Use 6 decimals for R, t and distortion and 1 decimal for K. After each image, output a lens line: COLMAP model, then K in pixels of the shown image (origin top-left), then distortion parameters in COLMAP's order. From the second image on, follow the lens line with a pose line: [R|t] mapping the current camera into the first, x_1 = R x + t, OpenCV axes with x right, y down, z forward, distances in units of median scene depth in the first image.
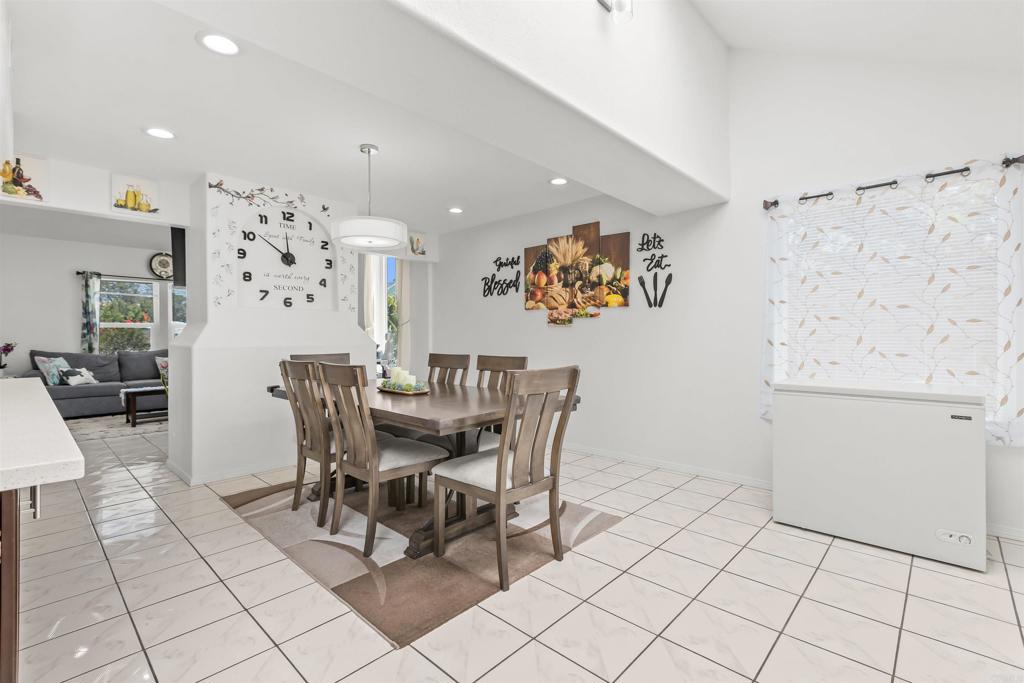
lens RADIAL K [[463.6, 0, 517.2], [0, 463.6, 335.9], [0, 0, 1]] dist [0.000183, -0.000498]
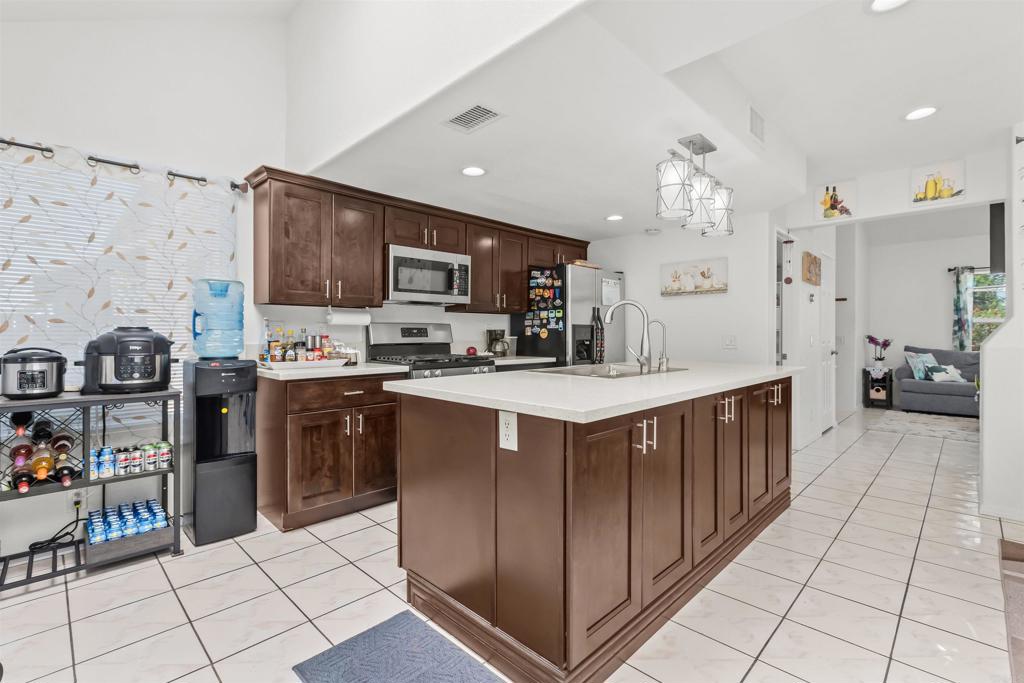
lens RADIAL K [[463.6, 0, 517.2], [0, 463.6, 335.9], [0, 0, 1]] dist [0.000183, -0.000498]
pose [[-0.024415, 0.006341, -0.999682, 0.115380], [0.000482, 0.999980, 0.006331, -0.000457], [0.999702, -0.000327, -0.024418, 0.145872]]
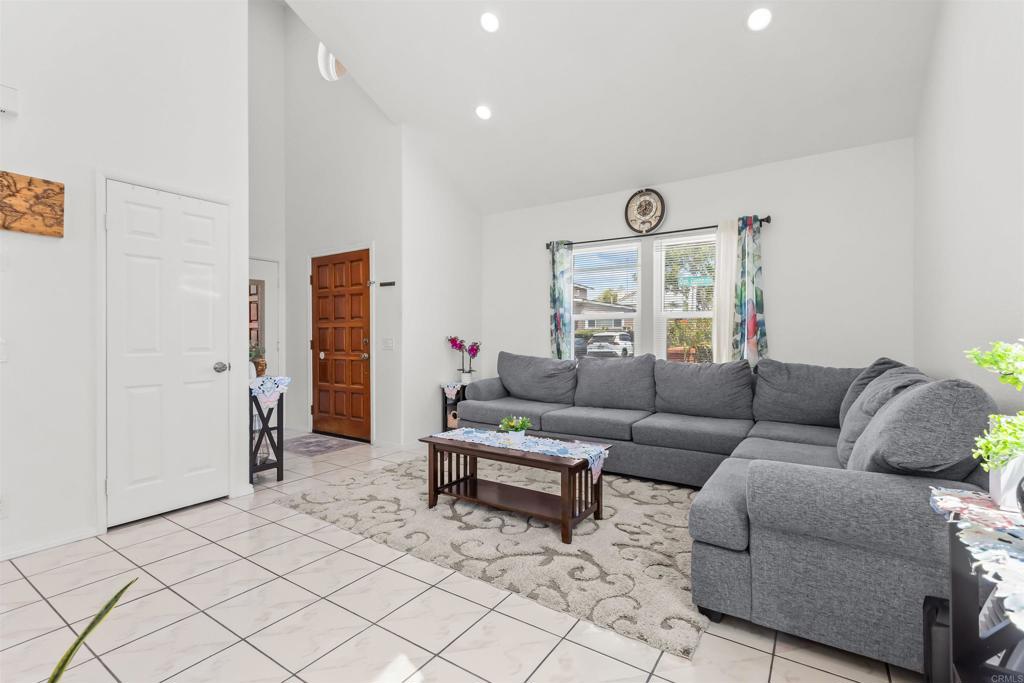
lens RADIAL K [[463.6, 0, 517.2], [0, 463.6, 335.9], [0, 0, 1]] dist [0.000183, -0.000498]
pose [[0.161504, 0.001904, -0.986870, -0.381723], [0.001943, 0.999996, 0.002248, 0.003103], [0.986870, -0.002280, 0.161500, 1.304789]]
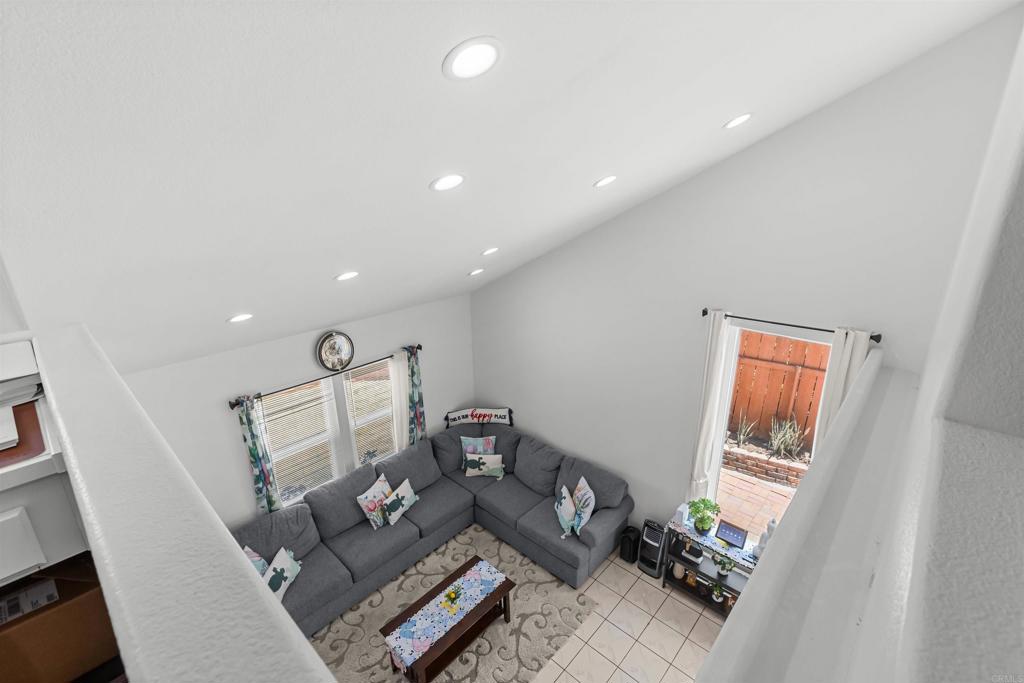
lens RADIAL K [[472.6, 0, 512.0], [0, 472.6, 341.5], [0, 0, 1]] dist [0.001062, 0.000068]
pose [[0.999870, -0.000910, 0.016067, -0.928629], [-0.004459, 0.943651, 0.330913, -0.653578], [-0.015463, -0.330941, 0.943525, 0.691047]]
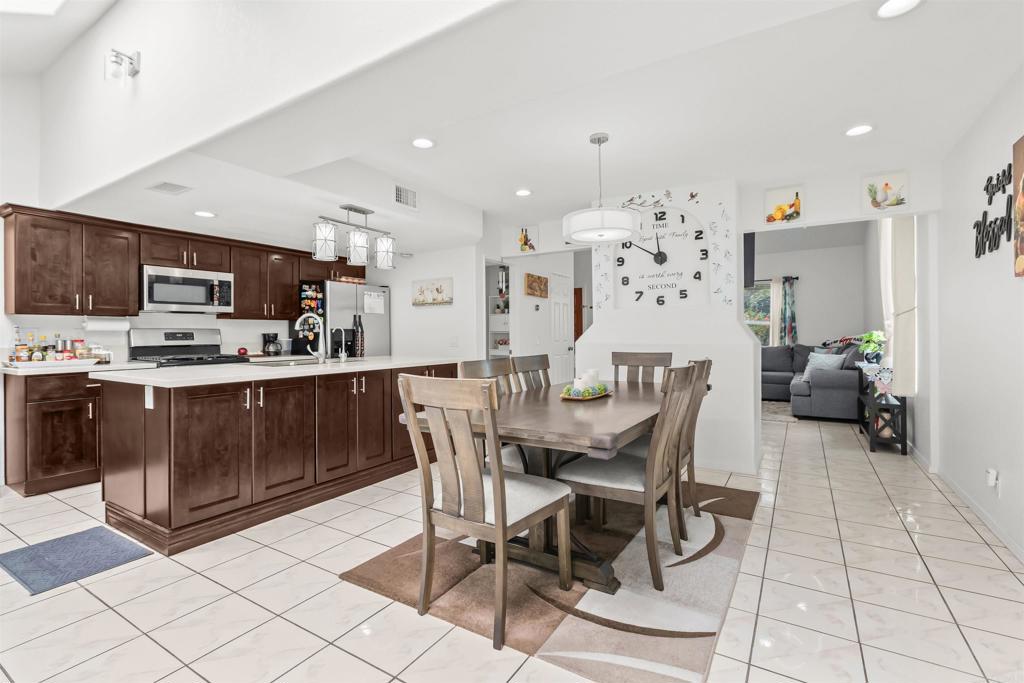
lens RADIAL K [[463.6, 0, 517.2], [0, 463.6, 335.9], [0, 0, 1]] dist [0.000183, -0.000498]
pose [[0.197117, 0.003896, -0.980372, 0.416119], [0.007400, 0.999958, 0.005462, -0.002685], [0.980352, -0.008331, 0.197080, 0.461842]]
